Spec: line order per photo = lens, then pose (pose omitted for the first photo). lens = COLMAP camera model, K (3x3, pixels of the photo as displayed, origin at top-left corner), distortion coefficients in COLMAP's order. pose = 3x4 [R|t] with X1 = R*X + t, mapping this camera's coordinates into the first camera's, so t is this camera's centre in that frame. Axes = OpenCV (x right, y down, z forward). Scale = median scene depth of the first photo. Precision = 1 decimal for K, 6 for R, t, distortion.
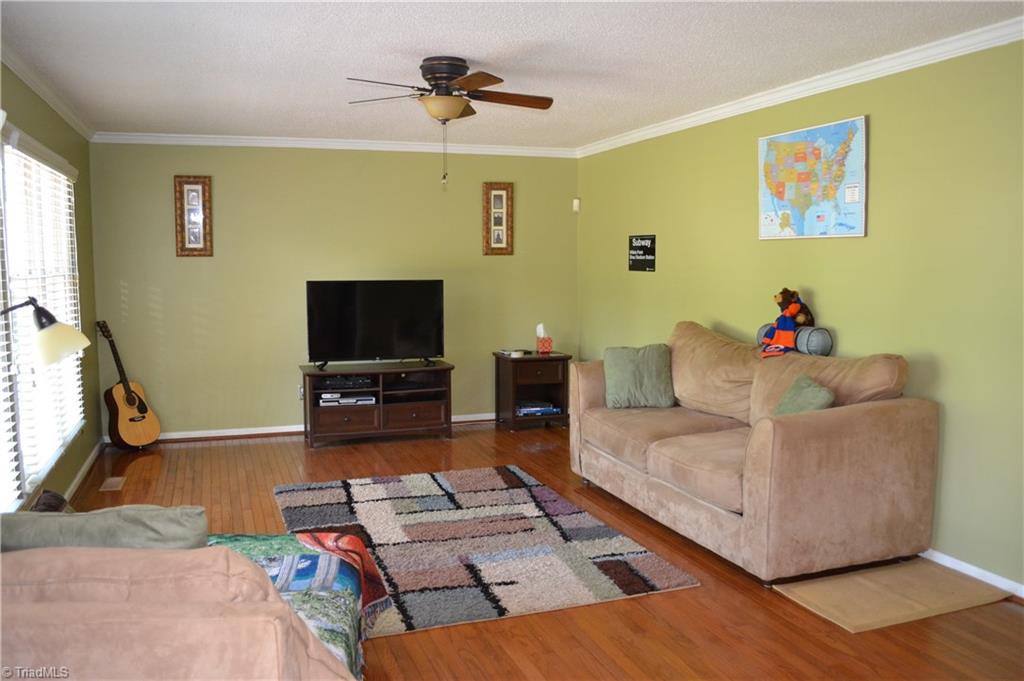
lens RADIAL K [[841.6, 0, 469.8], [0, 841.6, 341.2], [0, 0, 1]] dist [-0.075688, 0.000211]
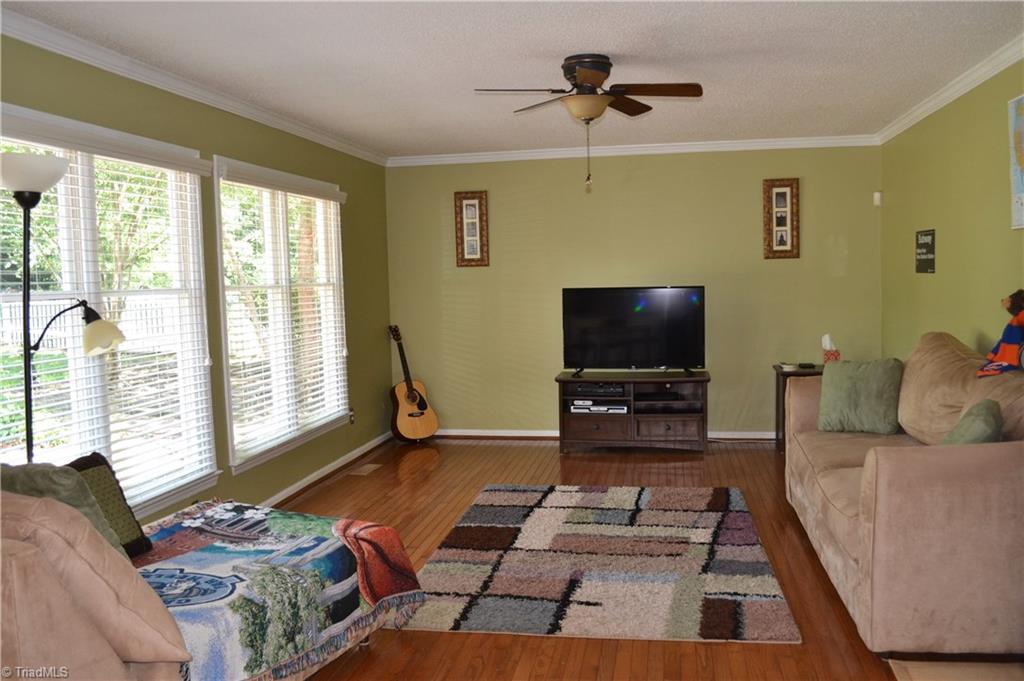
lens RADIAL K [[841.6, 0, 469.8], [0, 841.6, 341.2], [0, 0, 1]] dist [-0.075688, 0.000211]
pose [[0.873136, 0.018506, -0.487125, 0.265524], [-0.024818, 0.999671, -0.006507, 0.002022], [0.486845, 0.017771, 0.873308, 0.075079]]
